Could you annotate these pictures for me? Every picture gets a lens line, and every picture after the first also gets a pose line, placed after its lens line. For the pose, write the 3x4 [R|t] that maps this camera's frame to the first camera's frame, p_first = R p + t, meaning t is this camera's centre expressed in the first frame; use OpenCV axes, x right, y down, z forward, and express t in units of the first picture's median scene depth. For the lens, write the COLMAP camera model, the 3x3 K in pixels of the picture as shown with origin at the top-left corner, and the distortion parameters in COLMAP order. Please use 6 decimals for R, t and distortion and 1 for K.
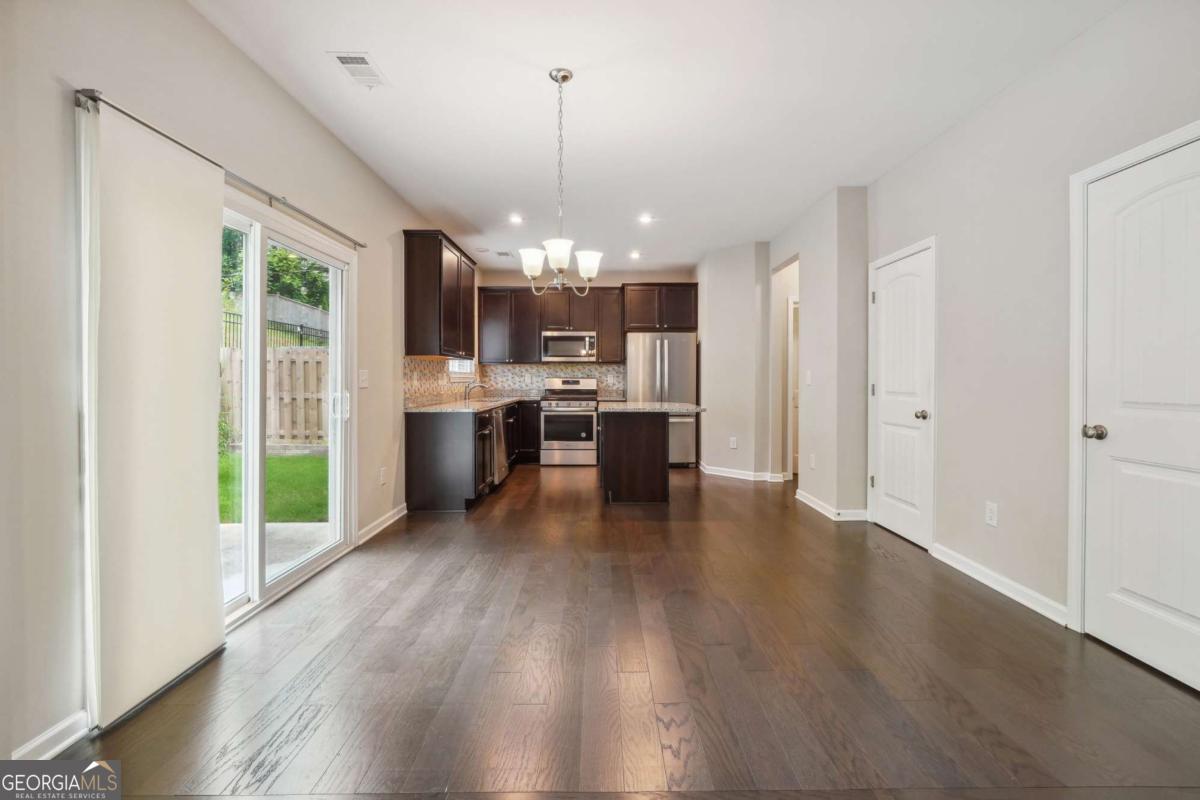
lens RADIAL K [[519.3, 0, 596.6], [0, 519.3, 387.8], [0, 0, 1]] dist [-0.016860, 0.006287]
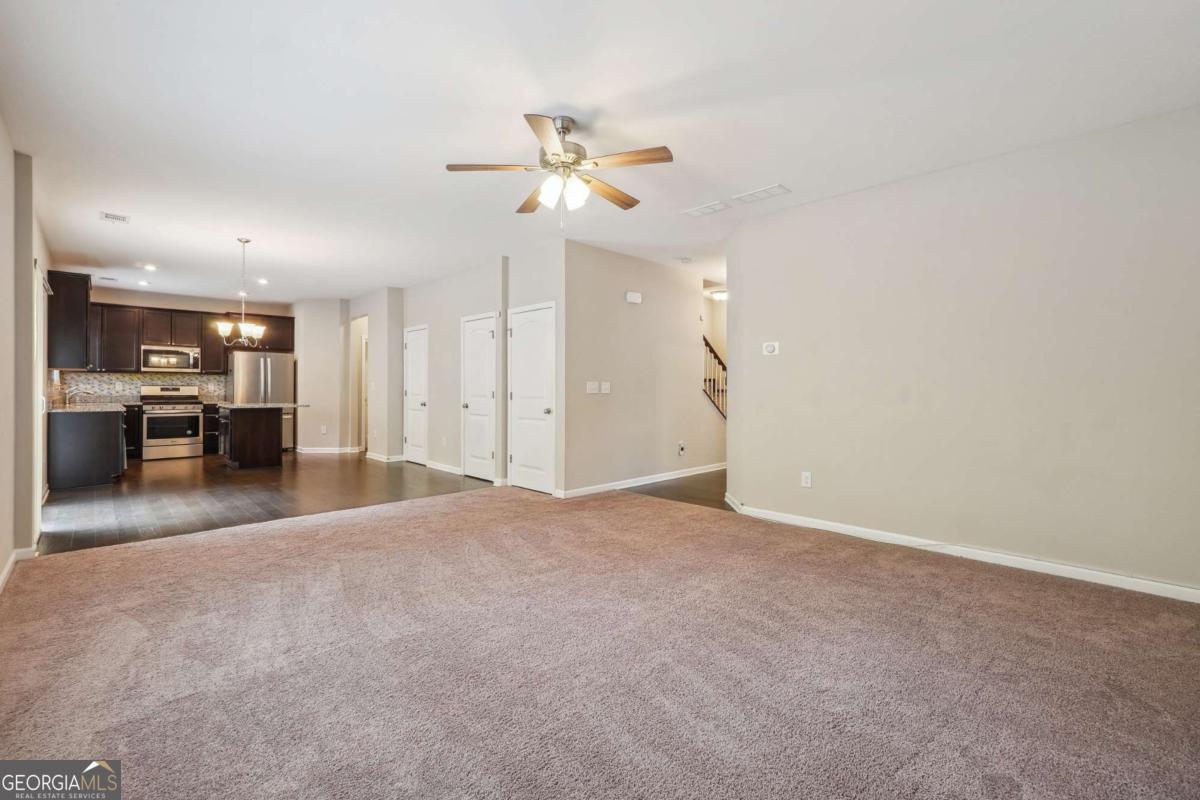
lens RADIAL K [[519.3, 0, 605.6], [0, 519.3, 387.6], [0, 0, 1]] dist [-0.016860, 0.006287]
pose [[0.706547, 0.003384, 0.707658, -0.219899], [0.007534, 0.999896, -0.012304, 0.008835], [-0.707626, 0.014025, 0.706448, -0.637176]]
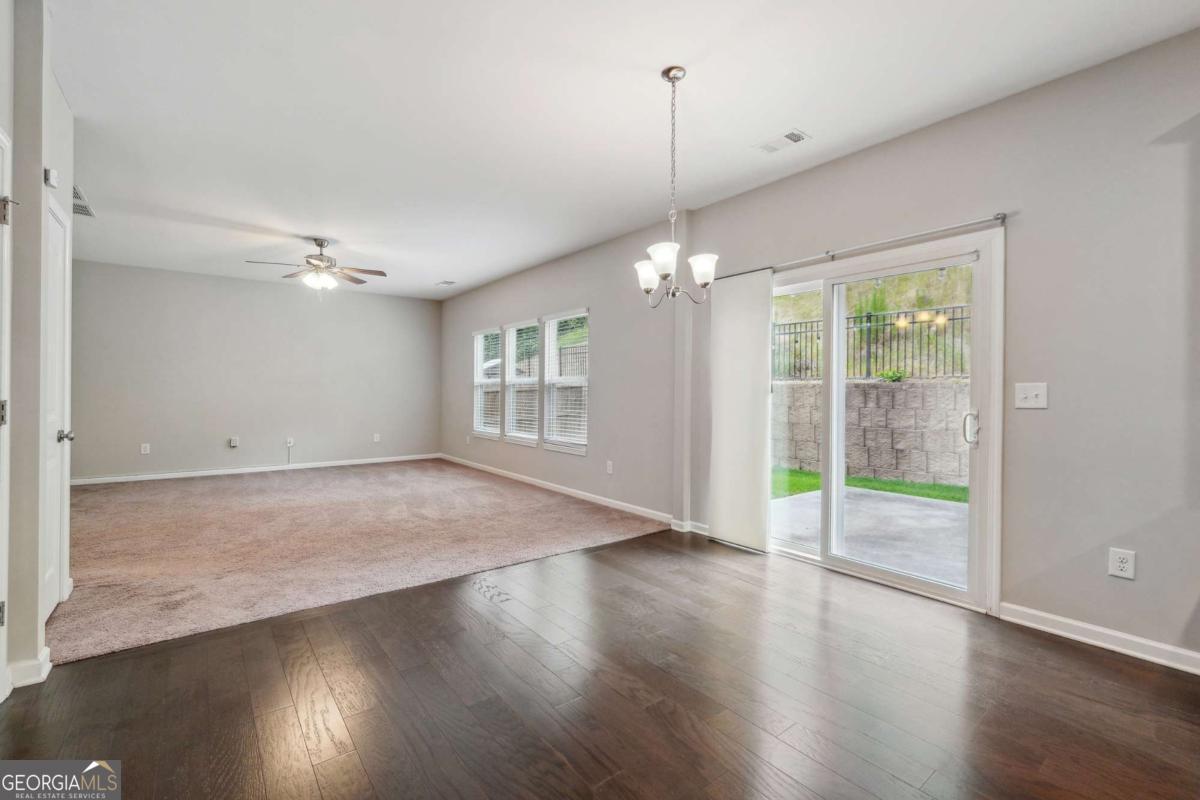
lens RADIAL K [[519.3, 0, 607.1], [0, 519.3, 392.3], [0, 0, 1]] dist [-0.016860, 0.006287]
pose [[-0.788034, -0.005989, -0.615602, 0.266735], [-0.016237, 0.999807, 0.011058, -0.011767], [0.615417, 0.018709, -0.787979, 0.739021]]
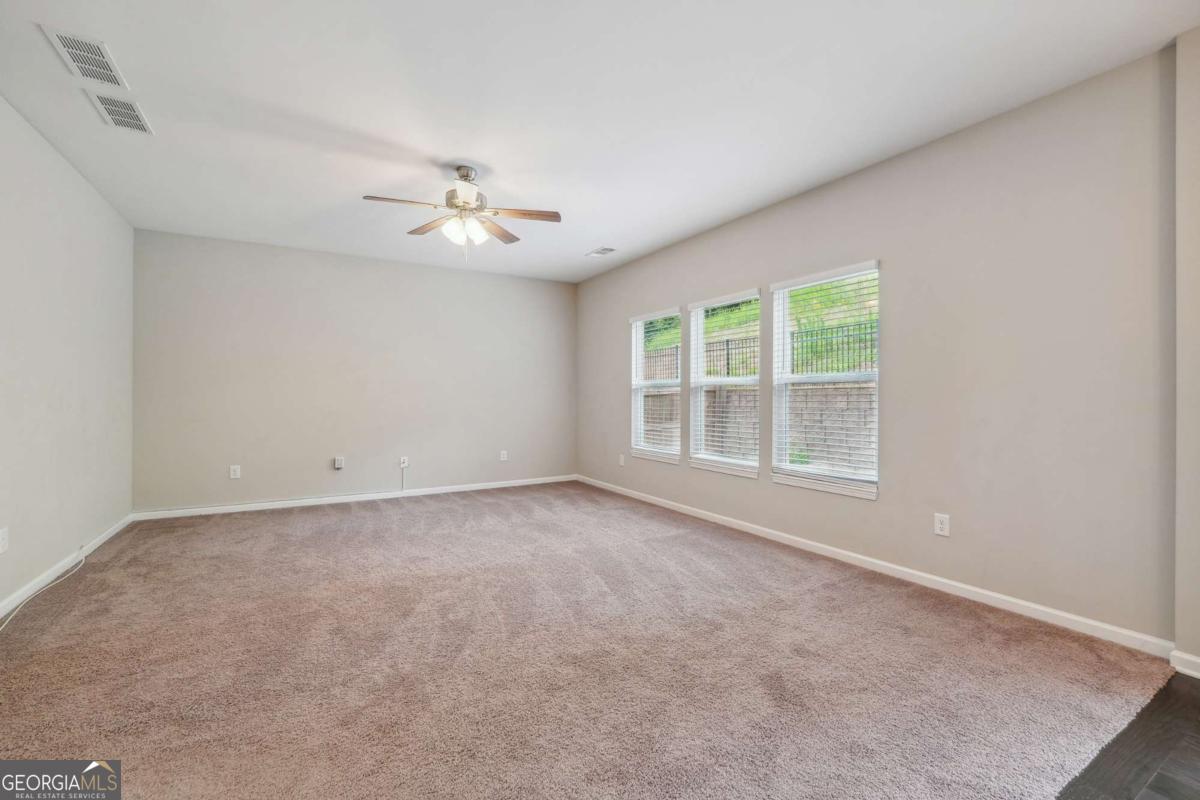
lens RADIAL K [[519.3, 0, 610.2], [0, 519.3, 396.9], [0, 0, 1]] dist [-0.016860, 0.006287]
pose [[-0.859121, -0.002399, -0.511767, 0.269411], [-0.010358, 0.999866, 0.012702, -0.005648], [0.511667, 0.016213, -0.859031, 0.319601]]
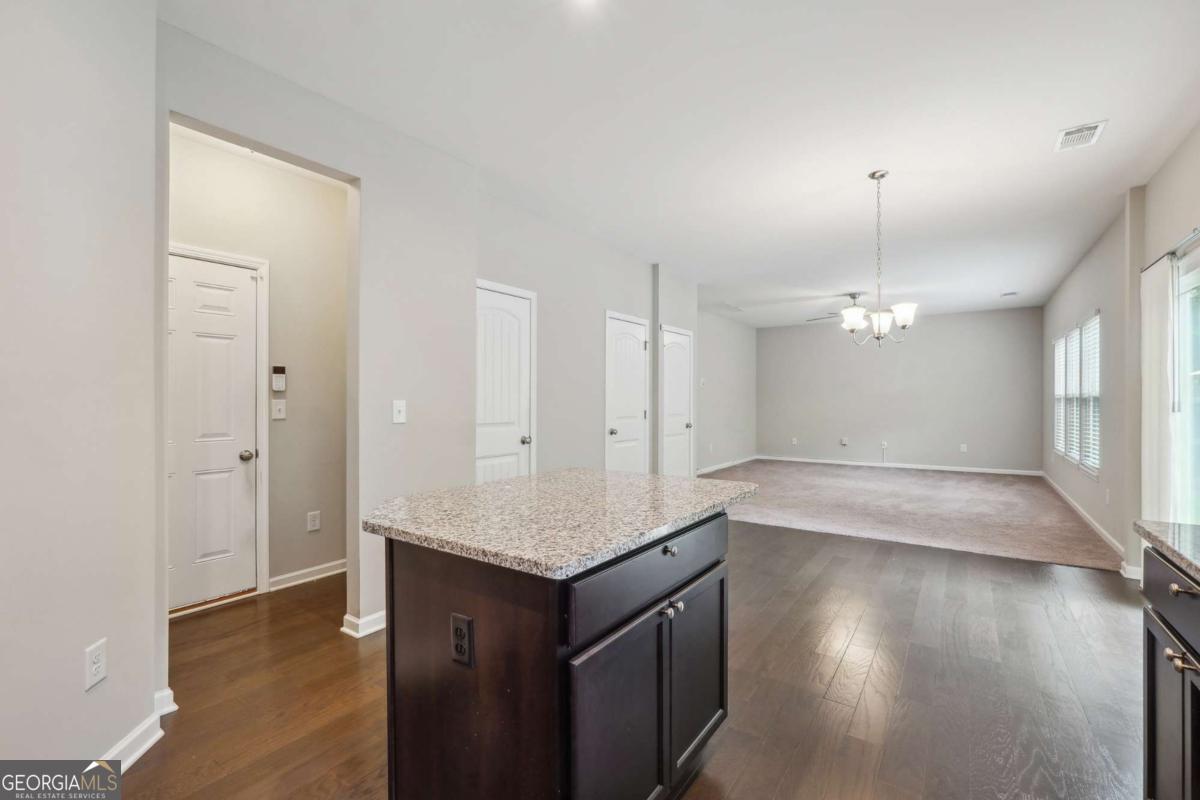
lens RADIAL K [[519.3, 0, 603.3], [0, 519.3, 406.7], [0, 0, 1]] dist [-0.016860, 0.006287]
pose [[-0.822521, -0.009279, 0.568659, -0.102535], [0.007766, 0.999590, 0.027543, -0.030838], [-0.568681, 0.027070, -0.822112, 1.070112]]
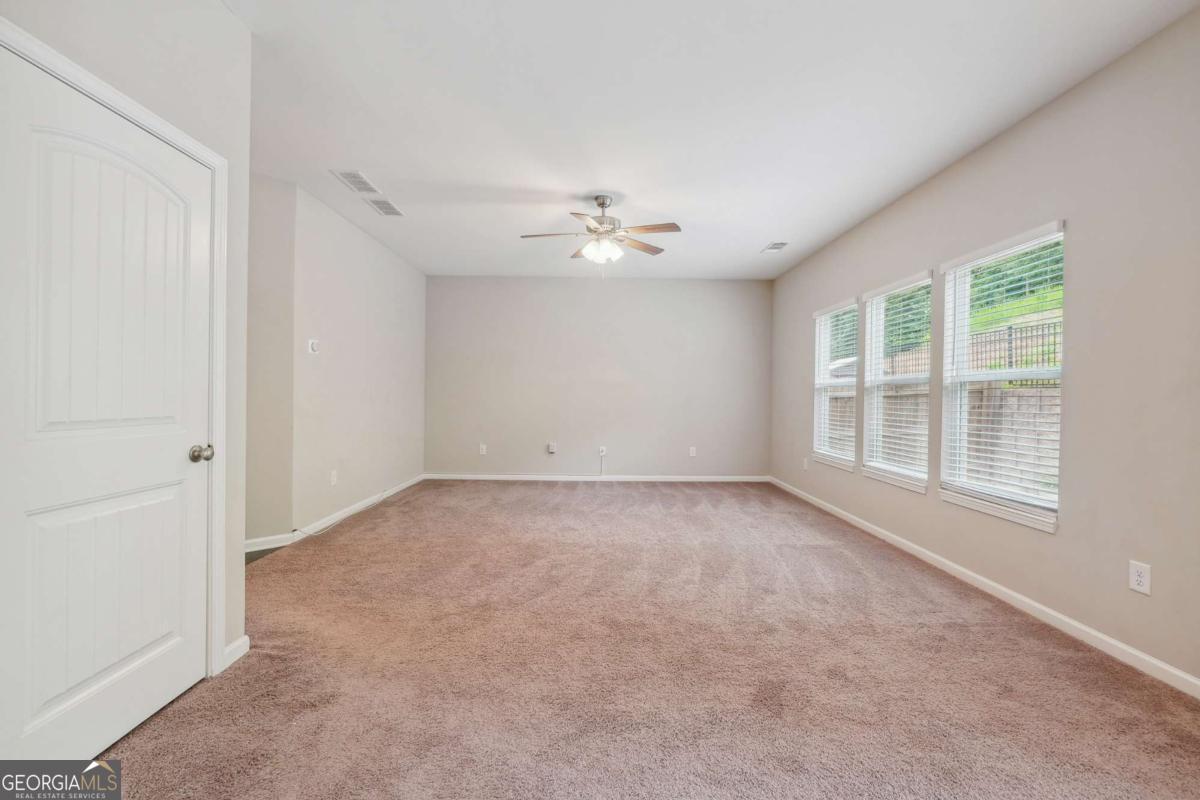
lens RADIAL K [[519.3, 0, 596.0], [0, 519.3, 397.7], [0, 0, 1]] dist [-0.016860, 0.006287]
pose [[-0.999910, -0.013297, -0.001636, 0.114011], [-0.013329, 0.999677, 0.021639, -0.006793], [0.001348, 0.021659, -0.999765, 0.415630]]
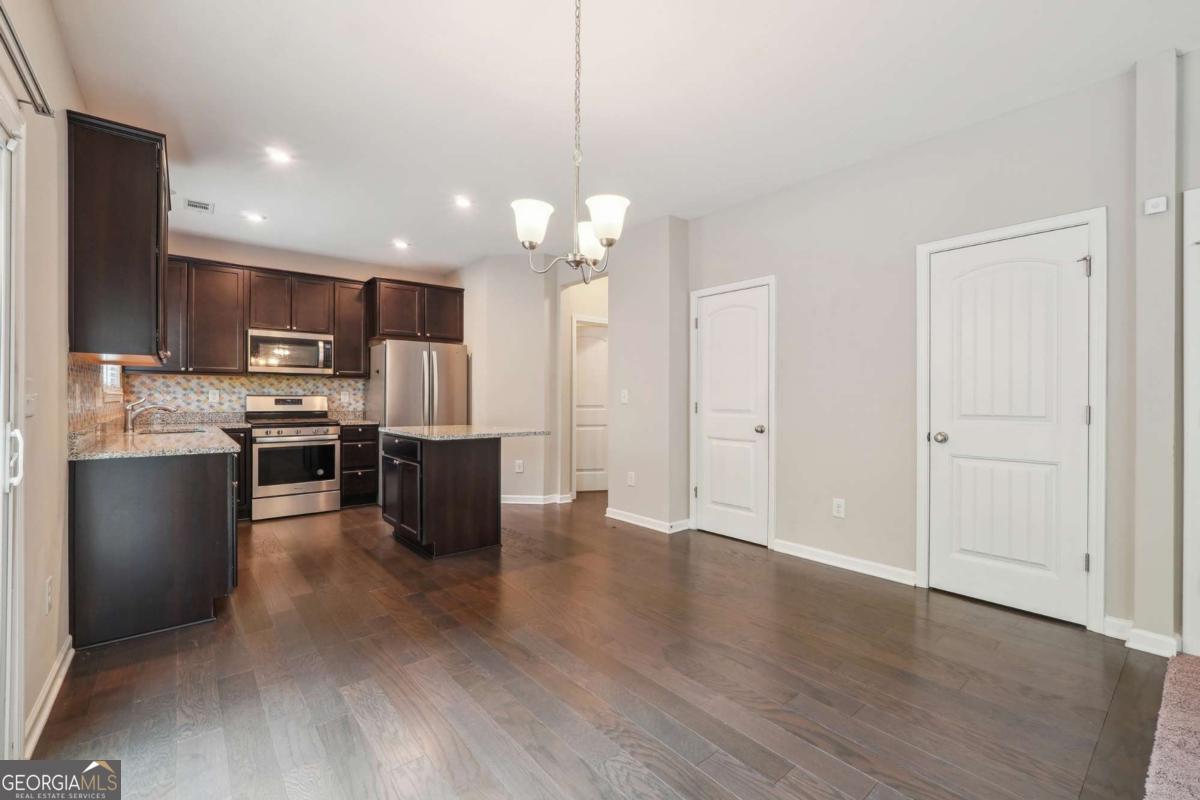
lens RADIAL K [[519.3, 0, 605.0], [0, 519.3, 401.4], [0, 0, 1]] dist [-0.016860, 0.006287]
pose [[0.768476, -0.003703, 0.639868, -0.214156], [0.009185, 0.999944, -0.005245, -0.003707], [-0.639813, 0.009908, 0.768467, 0.193094]]
